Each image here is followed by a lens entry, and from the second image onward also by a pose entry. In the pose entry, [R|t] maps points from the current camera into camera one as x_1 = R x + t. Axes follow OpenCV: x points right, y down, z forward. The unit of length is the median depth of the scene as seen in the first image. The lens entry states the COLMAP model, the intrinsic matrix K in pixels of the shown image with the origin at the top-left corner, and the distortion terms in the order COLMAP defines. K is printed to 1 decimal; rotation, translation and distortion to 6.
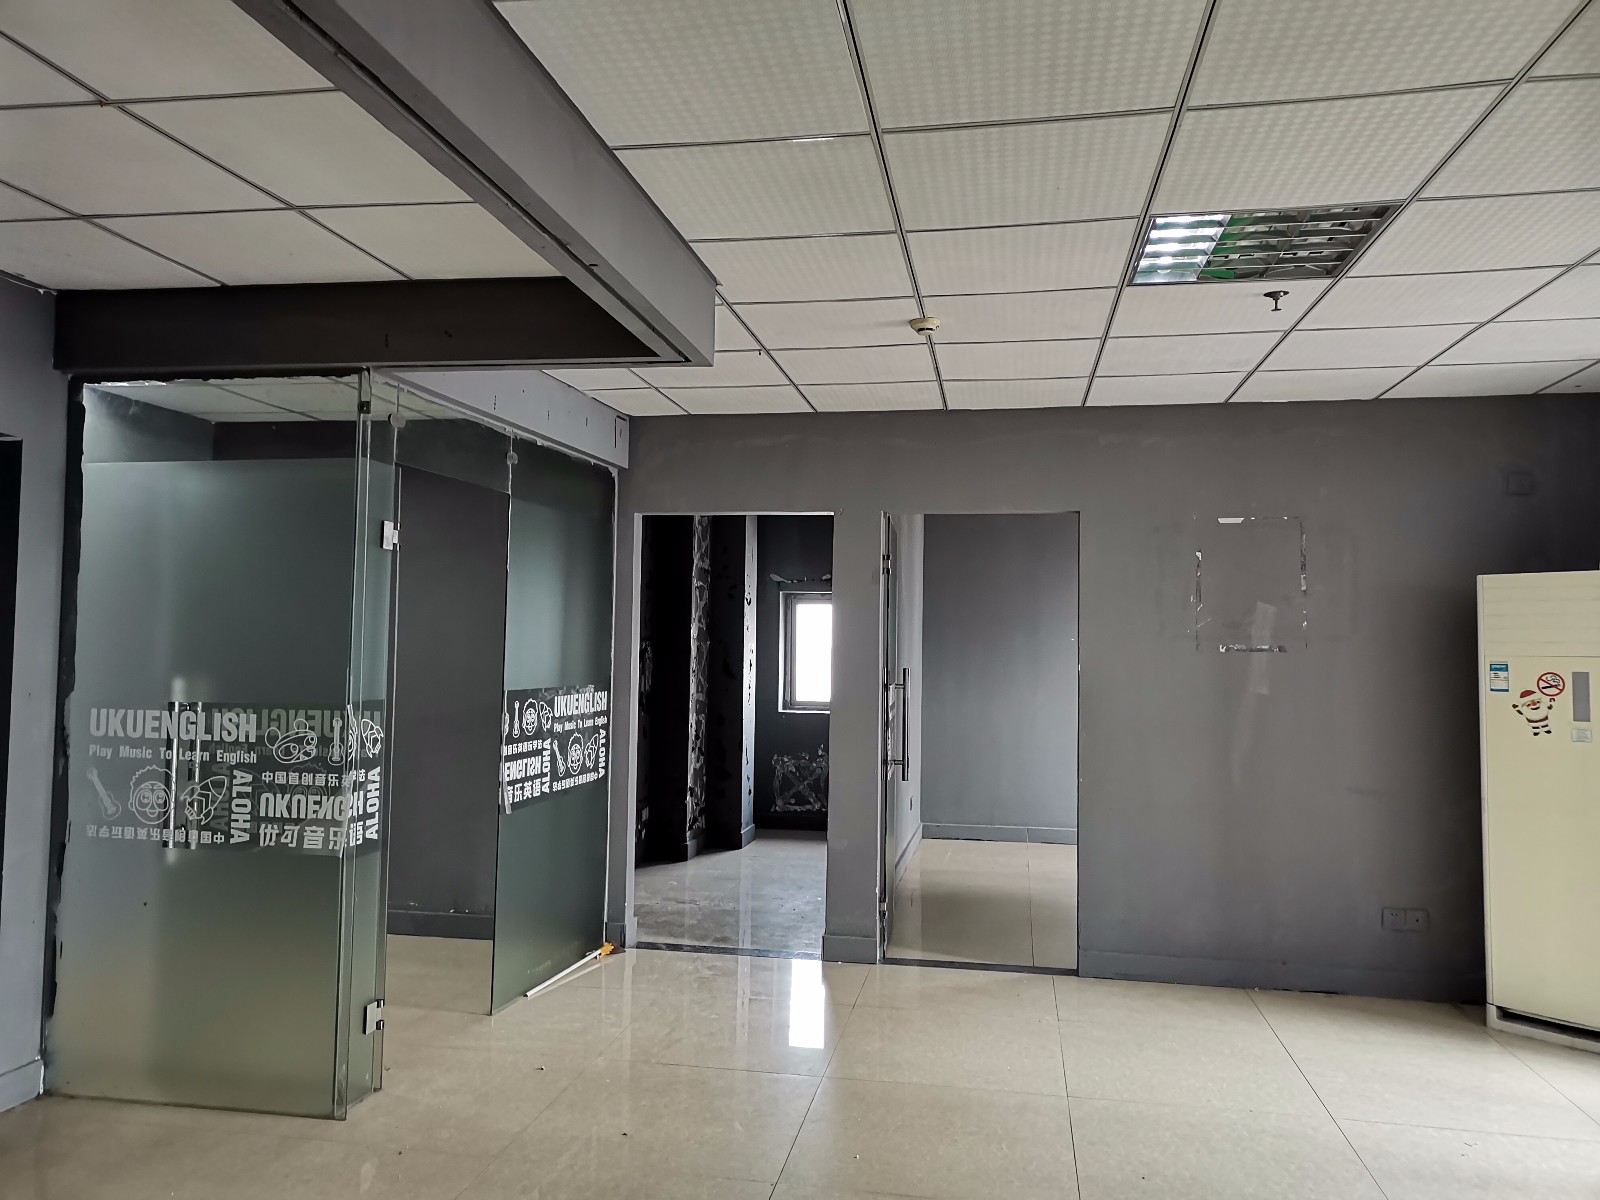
lens RADIAL K [[1195.0, 0, 800.0], [0, 1195.0, 600.0], [0, 0, 1]] dist [0.033543, -0.008172]
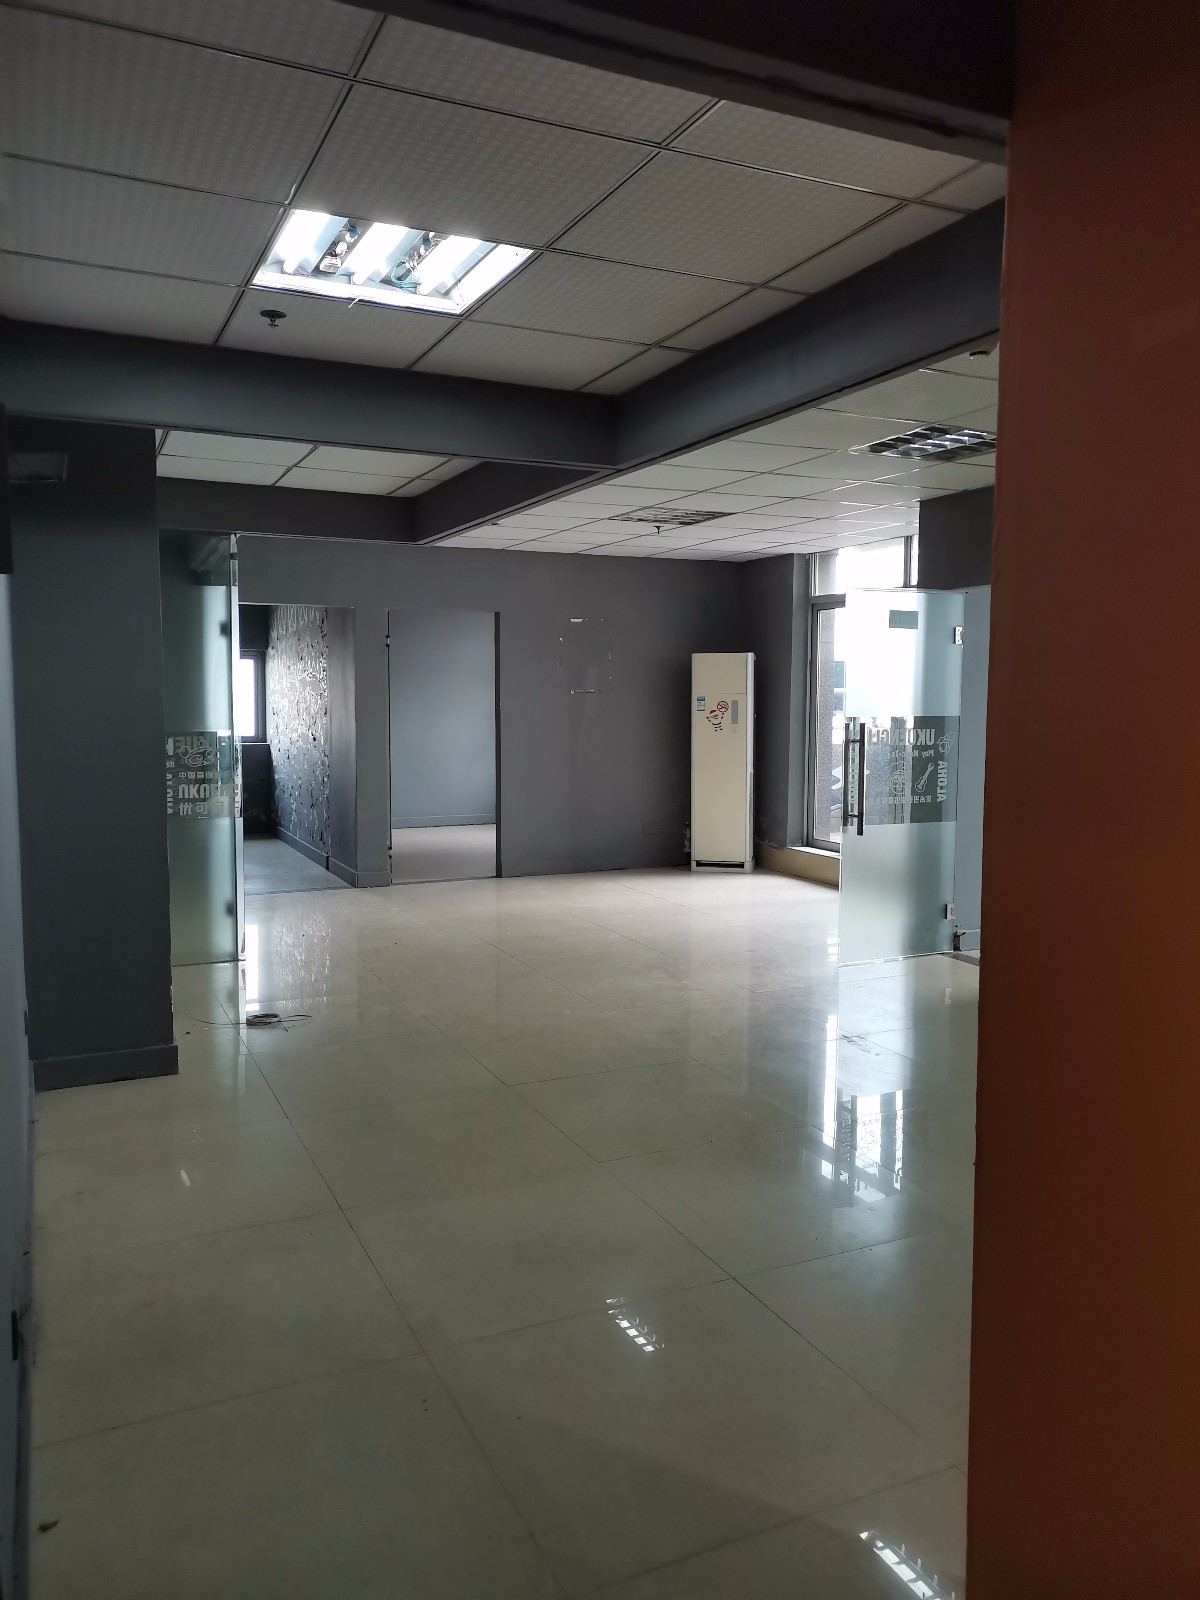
lens RADIAL K [[1195.0, 0, 600.0], [0, 1195.0, 800.0], [0, 0, 1]] dist [0.033543, -0.008172]
pose [[0.813815, -0.064971, 0.577480, -0.769868], [-0.012966, 0.991453, 0.129817, -0.037342], [-0.580979, -0.113135, 0.806017, -0.580302]]
